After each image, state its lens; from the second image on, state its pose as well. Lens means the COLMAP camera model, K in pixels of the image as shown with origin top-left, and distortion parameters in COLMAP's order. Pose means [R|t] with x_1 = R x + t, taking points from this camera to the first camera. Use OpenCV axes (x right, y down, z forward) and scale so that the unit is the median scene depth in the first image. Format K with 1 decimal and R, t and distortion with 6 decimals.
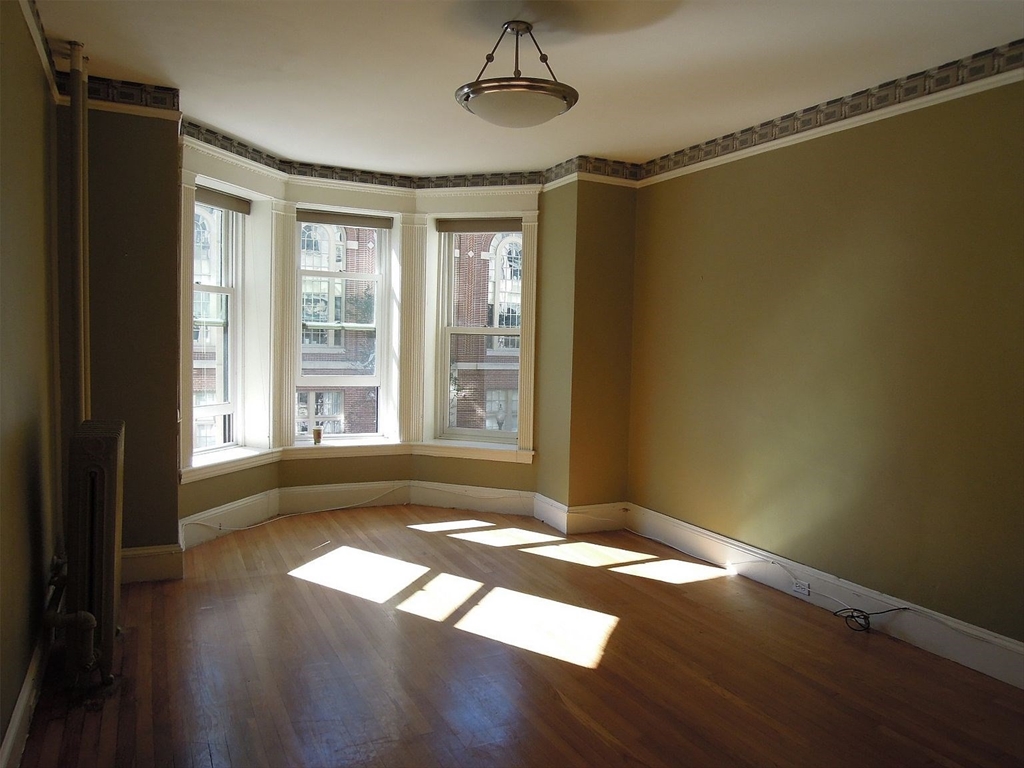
lens RADIAL K [[729.7, 0, 511.6], [0, 729.7, 383.5], [0, 0, 1]] dist [-0.018413, -0.005937]
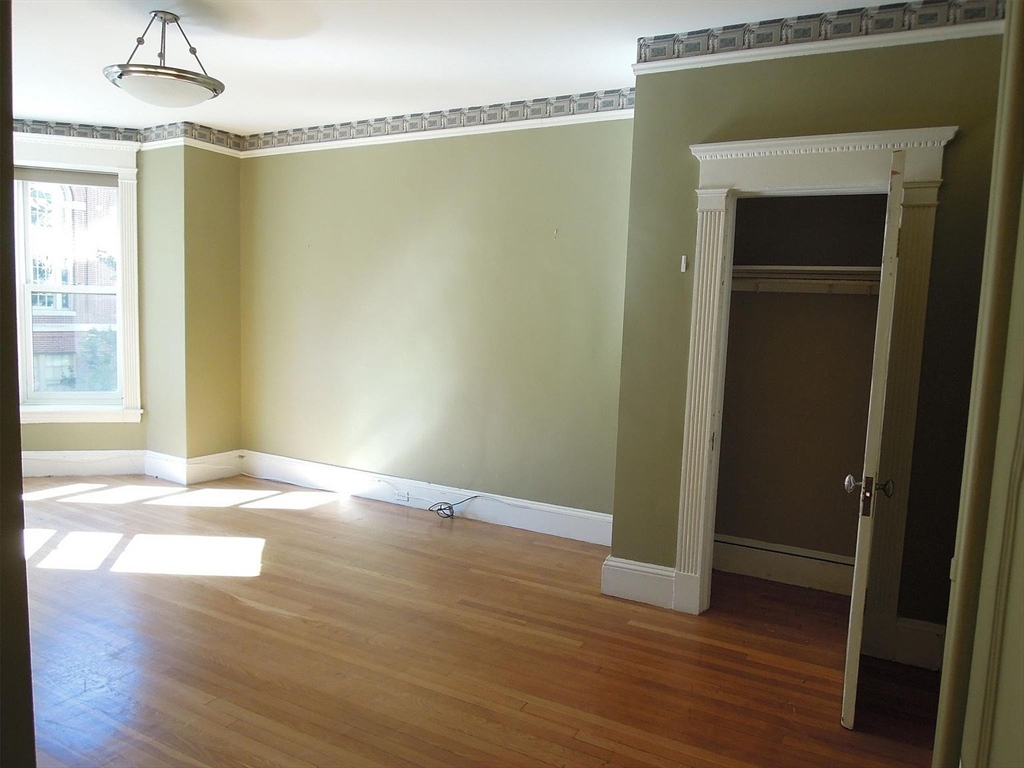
lens RADIAL K [[729.7, 0, 511.6], [0, 729.7, 383.5], [0, 0, 1]] dist [-0.018413, -0.005937]
pose [[0.830946, -0.051070, 0.554005, -0.122222], [0.019022, 0.997804, 0.063450, 0.003255], [-0.556029, -0.042186, 0.830092, -0.144060]]
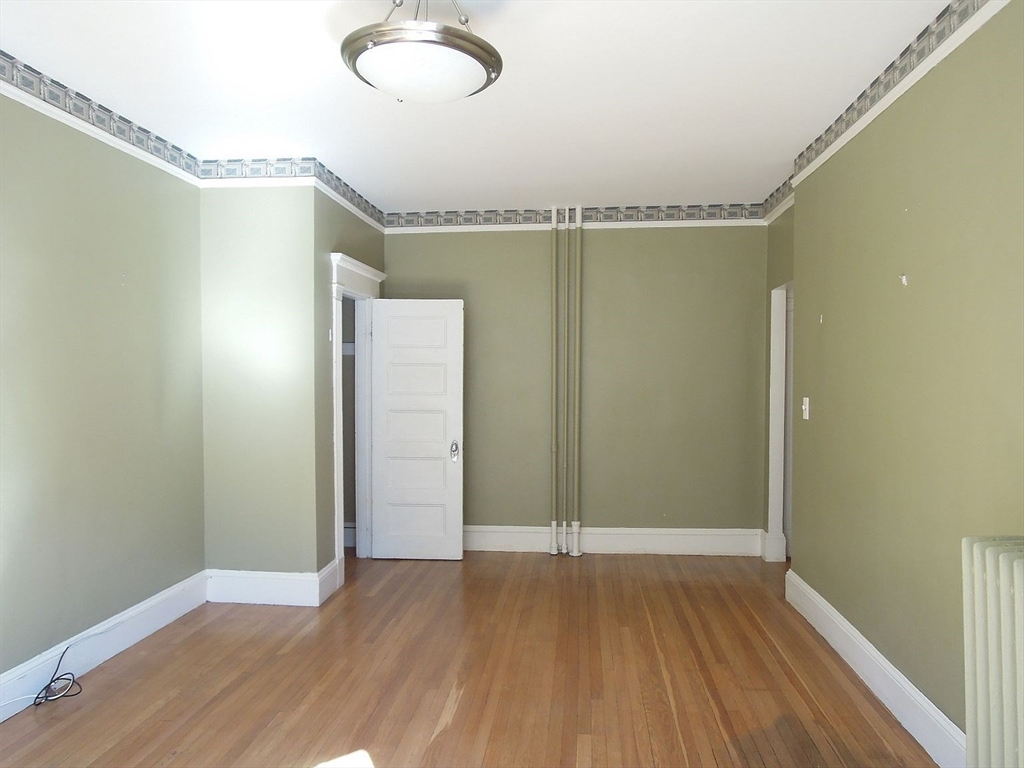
lens RADIAL K [[729.7, 0, 511.6], [0, 729.7, 383.5], [0, 0, 1]] dist [-0.018413, -0.005937]
pose [[-0.836483, -0.035312, 0.546854, -0.327426], [0.010676, 0.996682, 0.080690, -0.078793], [-0.547889, 0.073335, -0.833331, 1.031379]]
